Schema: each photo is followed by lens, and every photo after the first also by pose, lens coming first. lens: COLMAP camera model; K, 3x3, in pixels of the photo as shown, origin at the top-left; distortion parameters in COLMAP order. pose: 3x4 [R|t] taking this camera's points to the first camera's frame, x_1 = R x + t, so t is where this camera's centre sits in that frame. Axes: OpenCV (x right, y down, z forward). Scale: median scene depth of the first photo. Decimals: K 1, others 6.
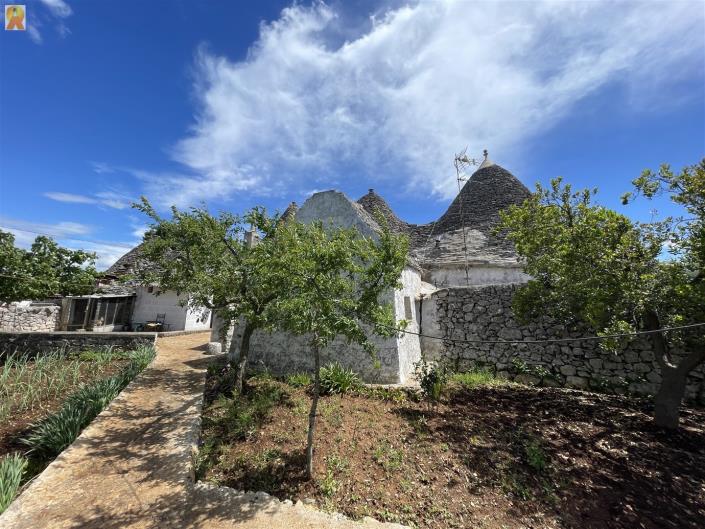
lens RADIAL K [[283.4, 0, 354.9], [0, 283.4, 260.8], [0, 0, 1]] dist [-0.002347, 0.000084]
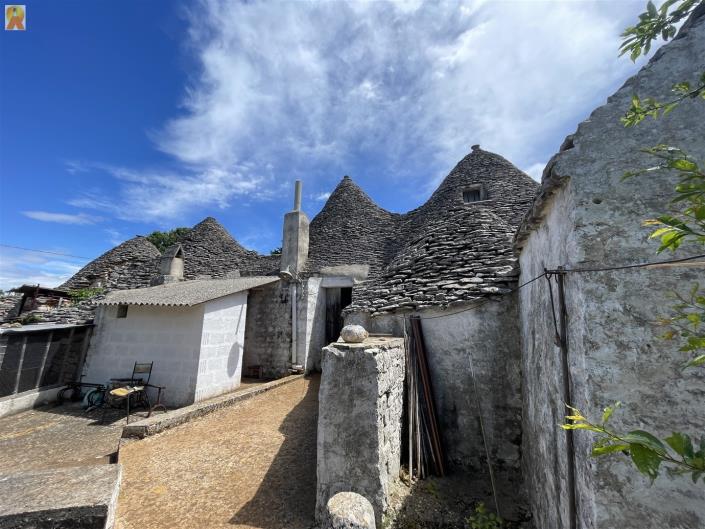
lens RADIAL K [[284.8, 0, 352.5], [0, 284.8, 264.5], [0, 0, 1]] dist [-0.001640, -0.000314]
pose [[0.998998, -0.036941, 0.025253, -0.314168], [0.037987, 0.998382, -0.042318, 0.054752], [-0.023649, 0.043235, 0.998785, 0.471398]]
